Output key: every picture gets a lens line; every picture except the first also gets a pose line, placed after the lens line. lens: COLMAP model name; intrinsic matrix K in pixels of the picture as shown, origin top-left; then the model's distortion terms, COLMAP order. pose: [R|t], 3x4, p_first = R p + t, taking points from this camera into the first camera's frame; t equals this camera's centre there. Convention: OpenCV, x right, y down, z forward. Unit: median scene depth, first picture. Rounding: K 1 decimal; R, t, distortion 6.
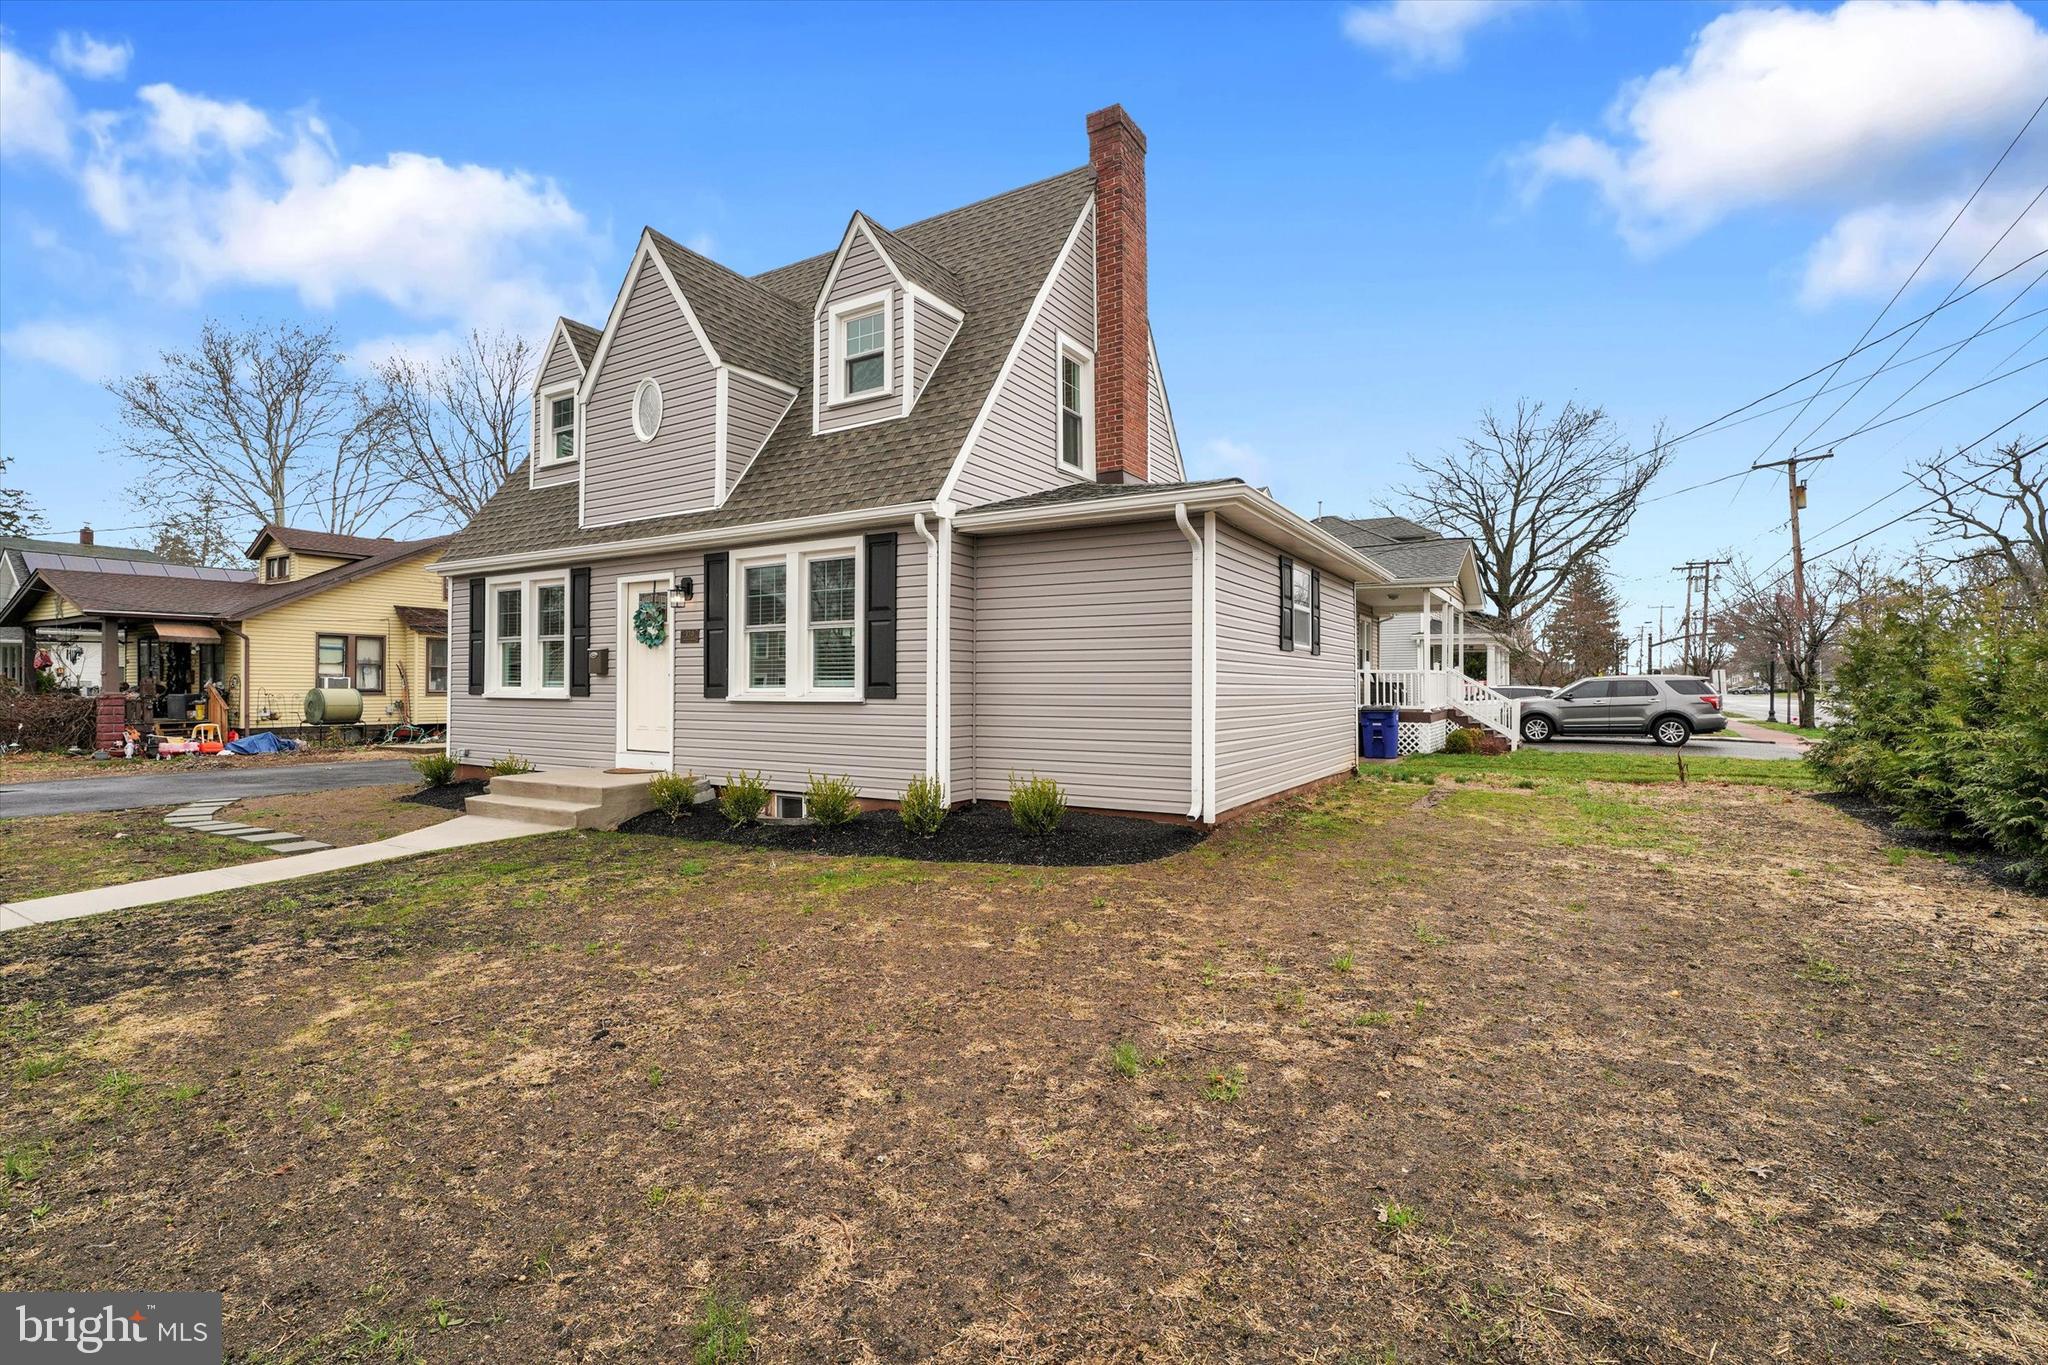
lens RADIAL K [[917.1, 0, 1024.0], [0, 917.1, 682.5], [0, 0, 1]] dist [-0.001511, -0.000203]
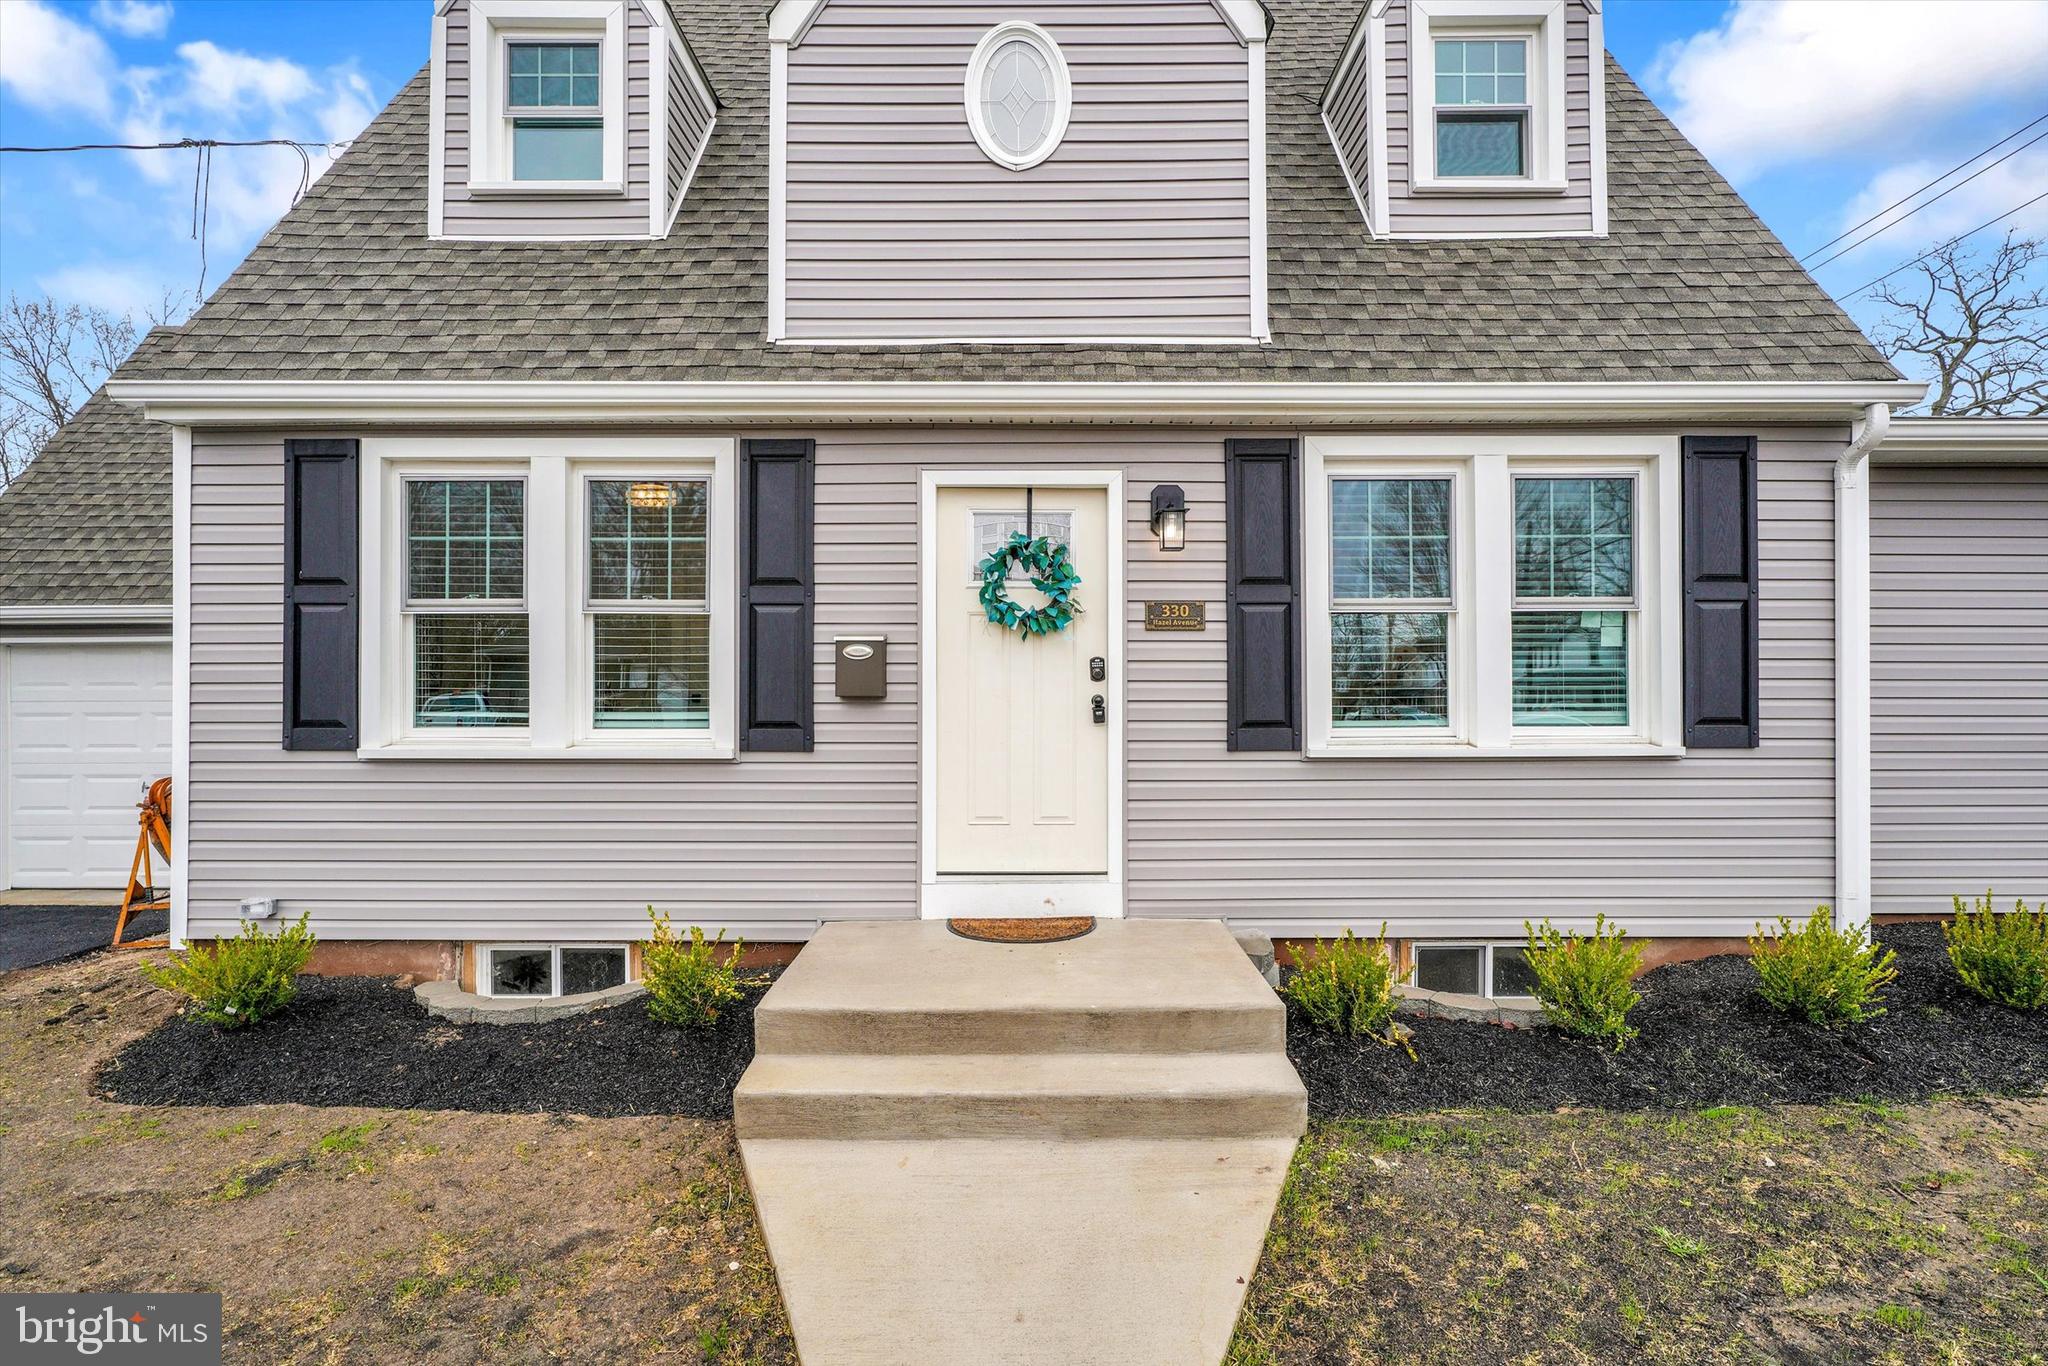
lens RADIAL K [[1299.0, 0, 1023.7], [0, 1299.0, 715.2], [0, 0, 1]] dist [-0.007584, -0.000733]
pose [[0.855549, 0.001179, 0.517720, -0.690309], [0.000592, 0.999995, -0.003256, 0.000691], [-0.517721, 0.003092, 0.855544, 0.445013]]
